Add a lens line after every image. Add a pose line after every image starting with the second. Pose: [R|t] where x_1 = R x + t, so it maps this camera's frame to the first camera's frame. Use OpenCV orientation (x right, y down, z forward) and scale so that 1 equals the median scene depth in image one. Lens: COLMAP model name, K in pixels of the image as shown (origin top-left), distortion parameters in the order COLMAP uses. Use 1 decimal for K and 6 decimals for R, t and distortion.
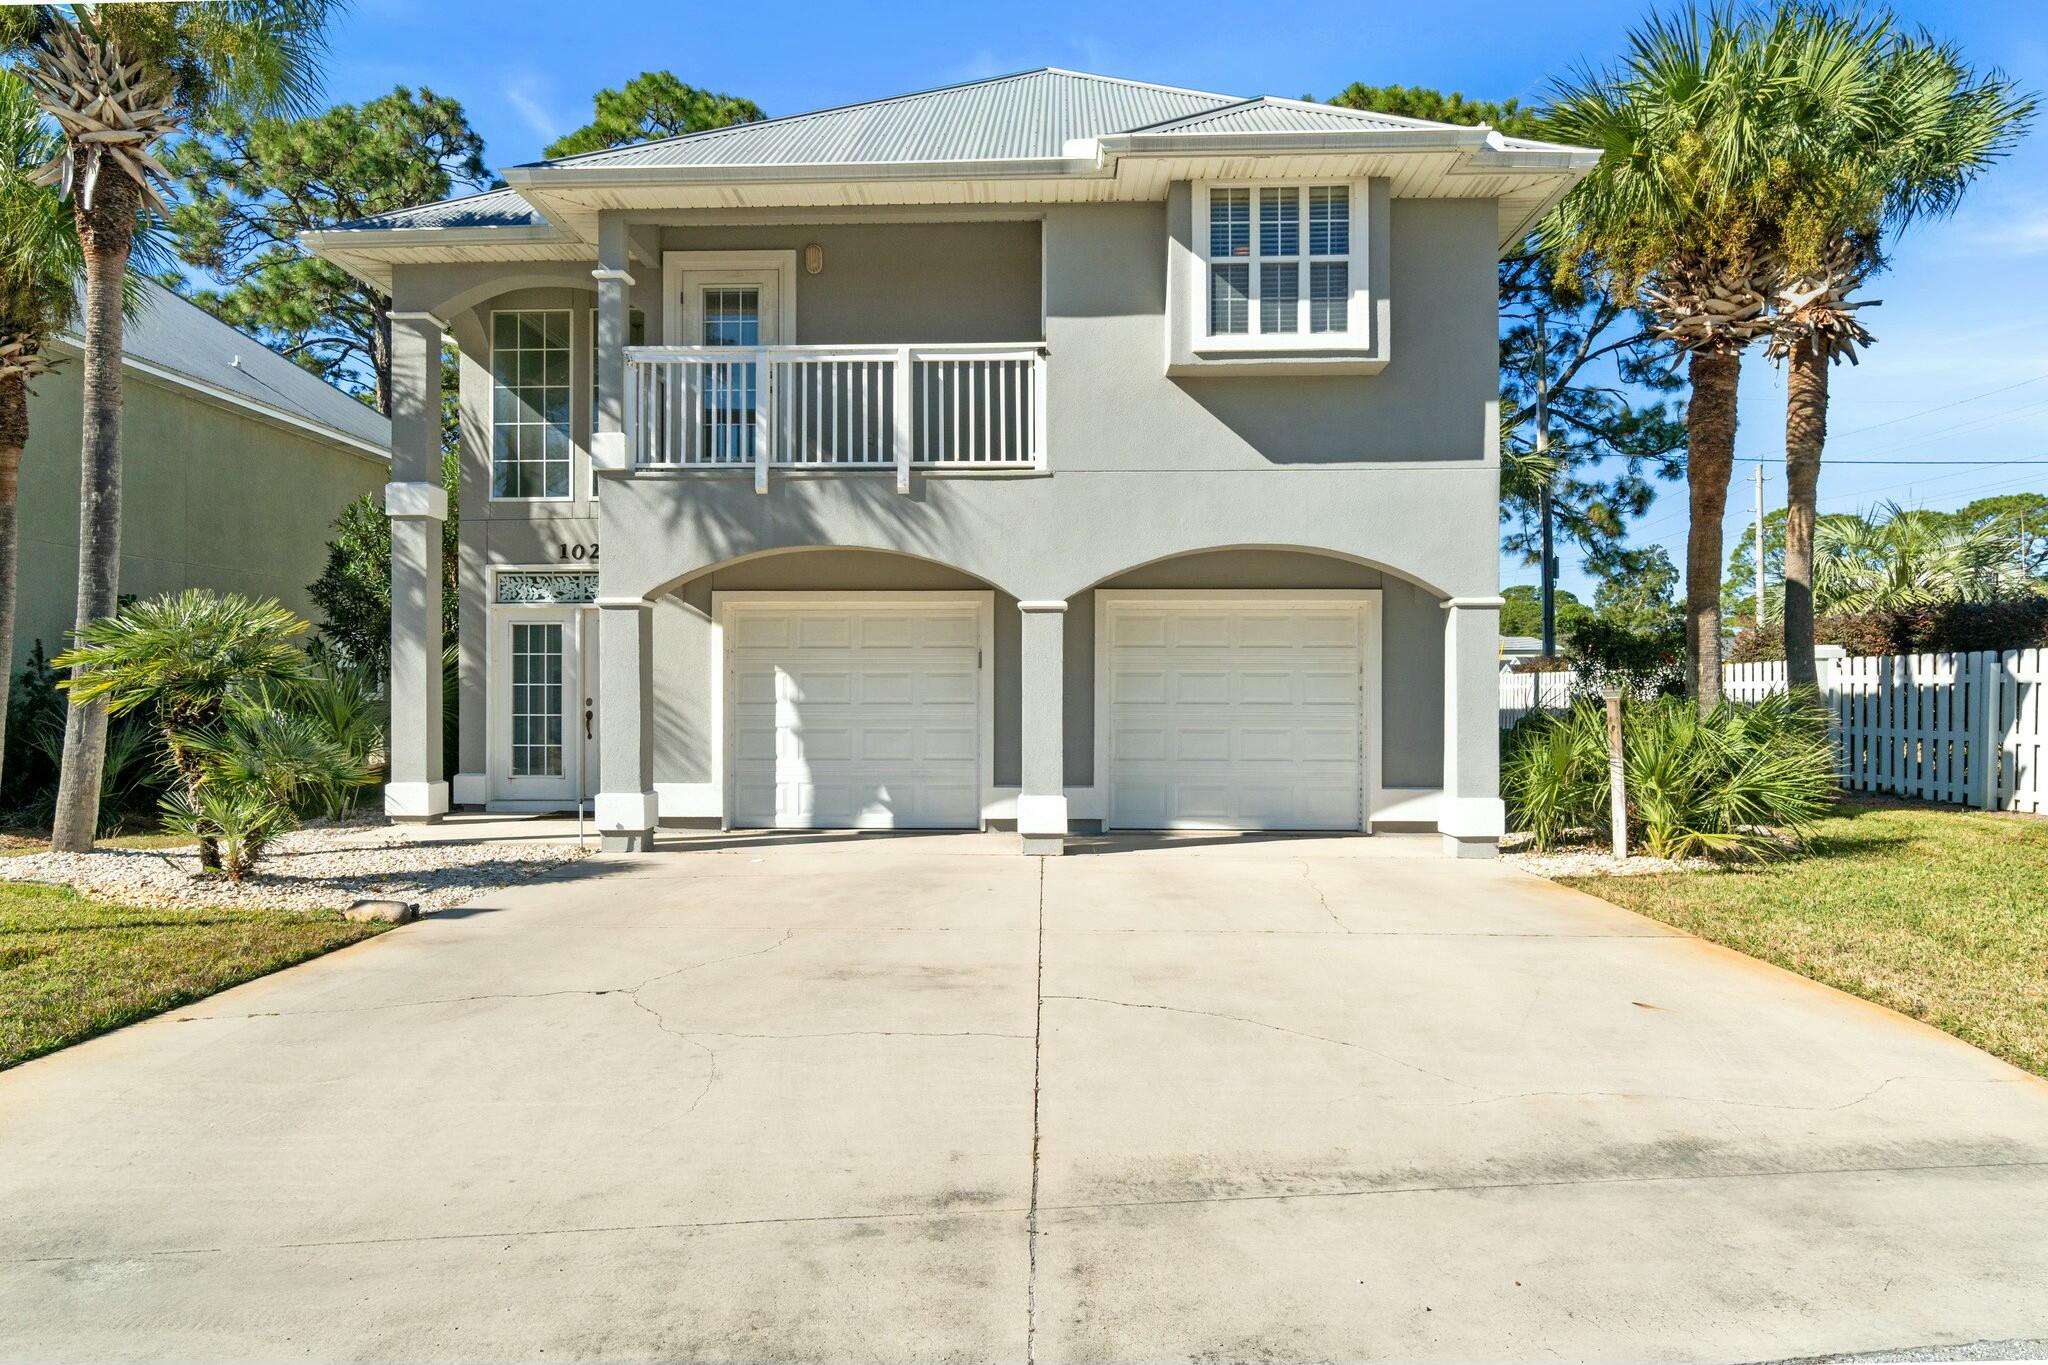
lens RADIAL K [[1236.0, 0, 1024.0], [0, 1236.0, 673.8], [0, 0, 1]] dist [0.000894, 0.000393]
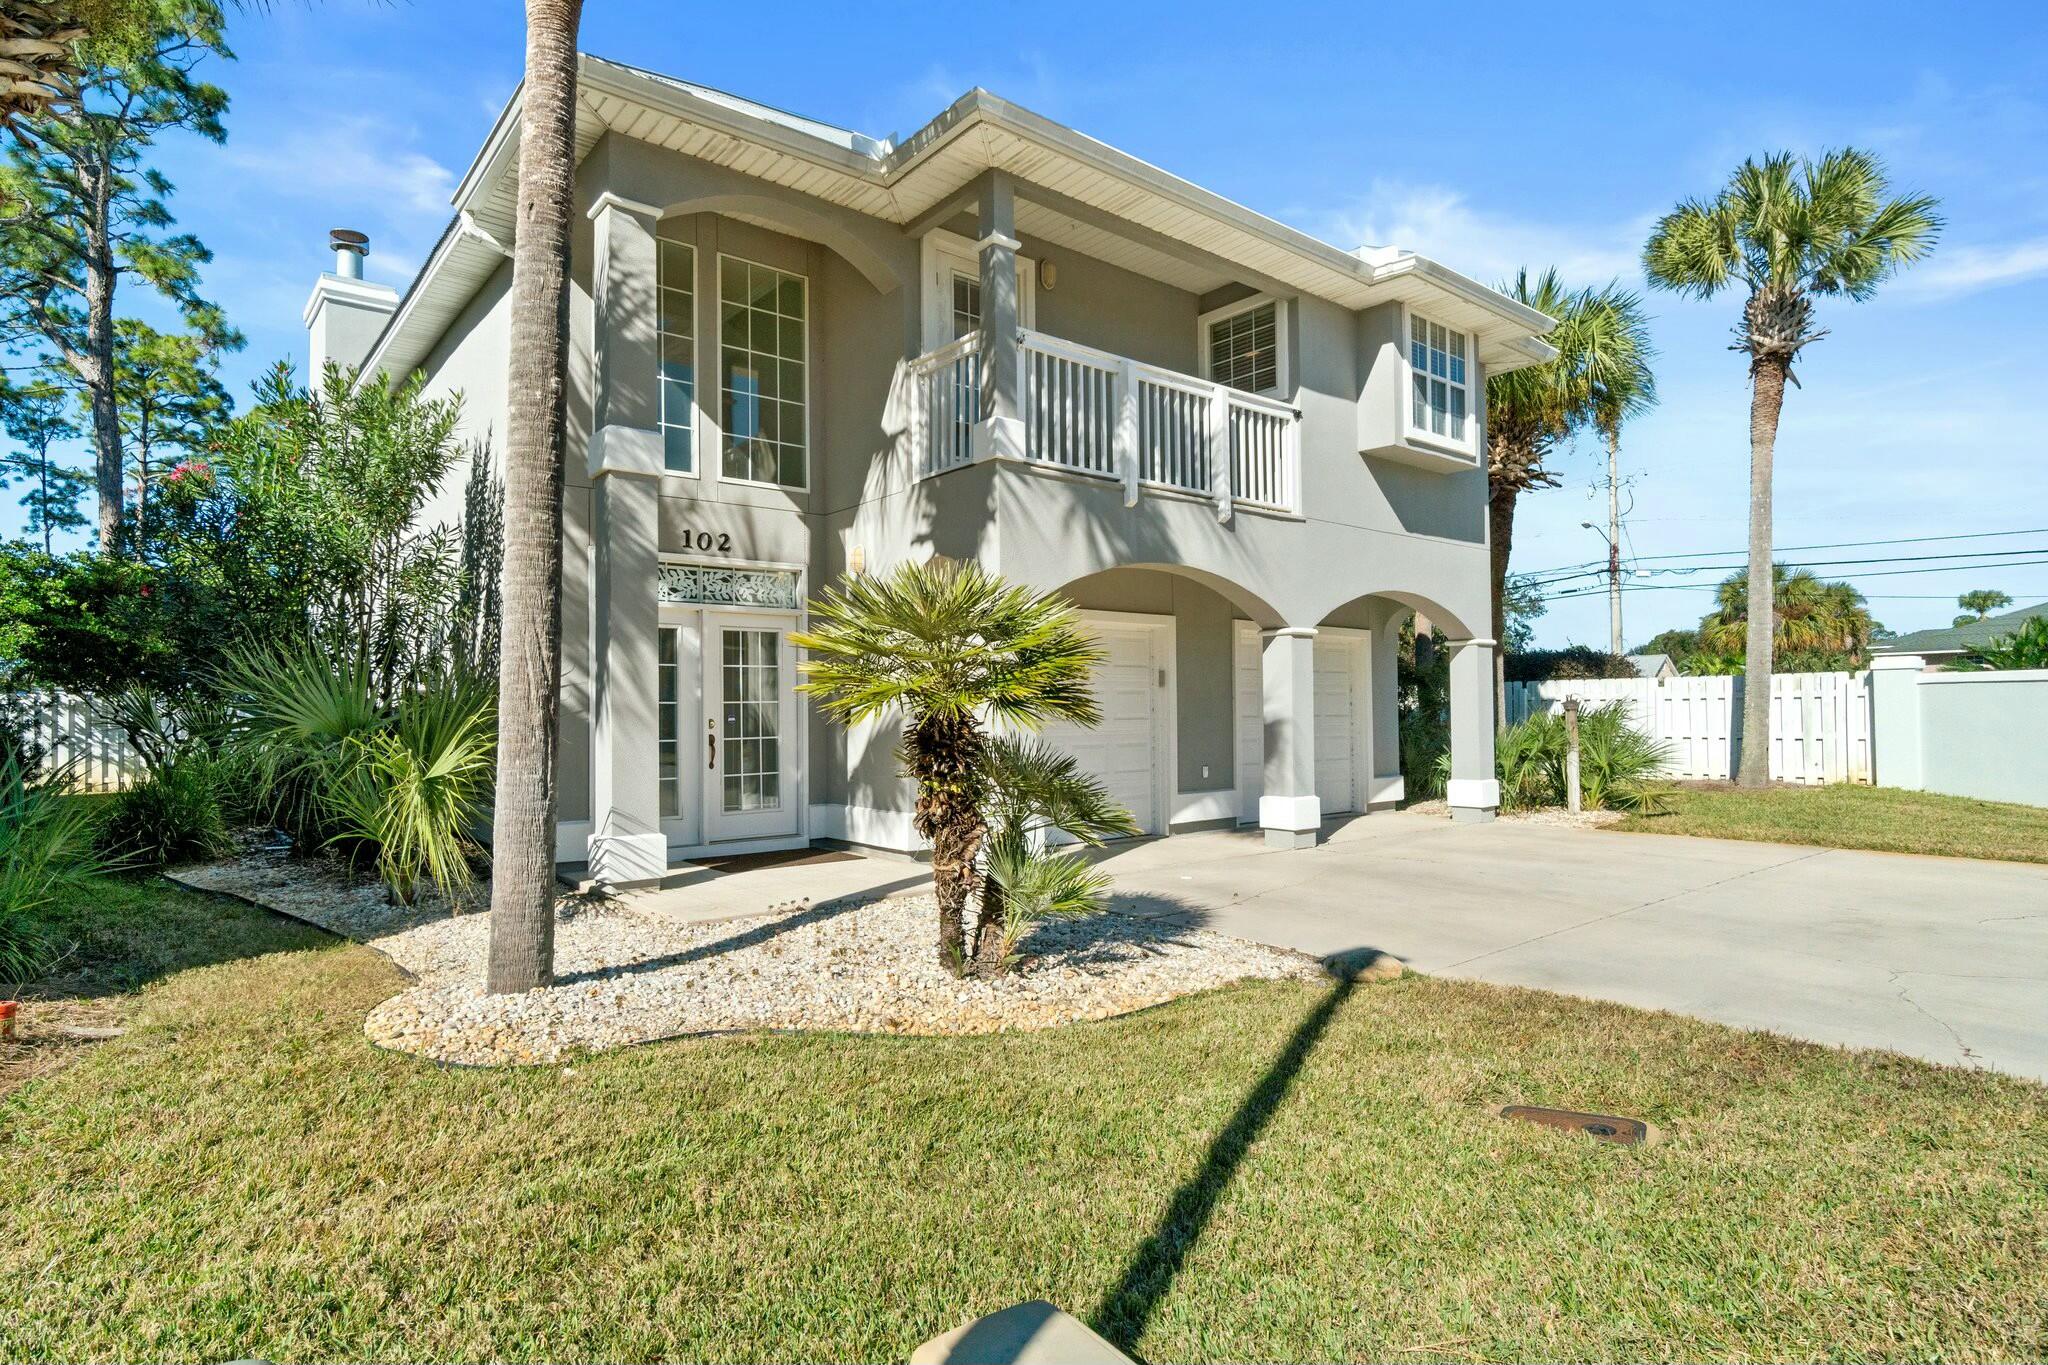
lens RADIAL K [[1059.3, 0, 1024.2], [0, 1059.3, 689.0], [0, 0, 1]] dist [-0.021896, -0.000956]
pose [[0.755484, 0.005948, 0.655141, -0.836575], [0.002560, 0.999924, -0.012030, 0.009871], [-0.655163, 0.010766, 0.755411, 0.423976]]
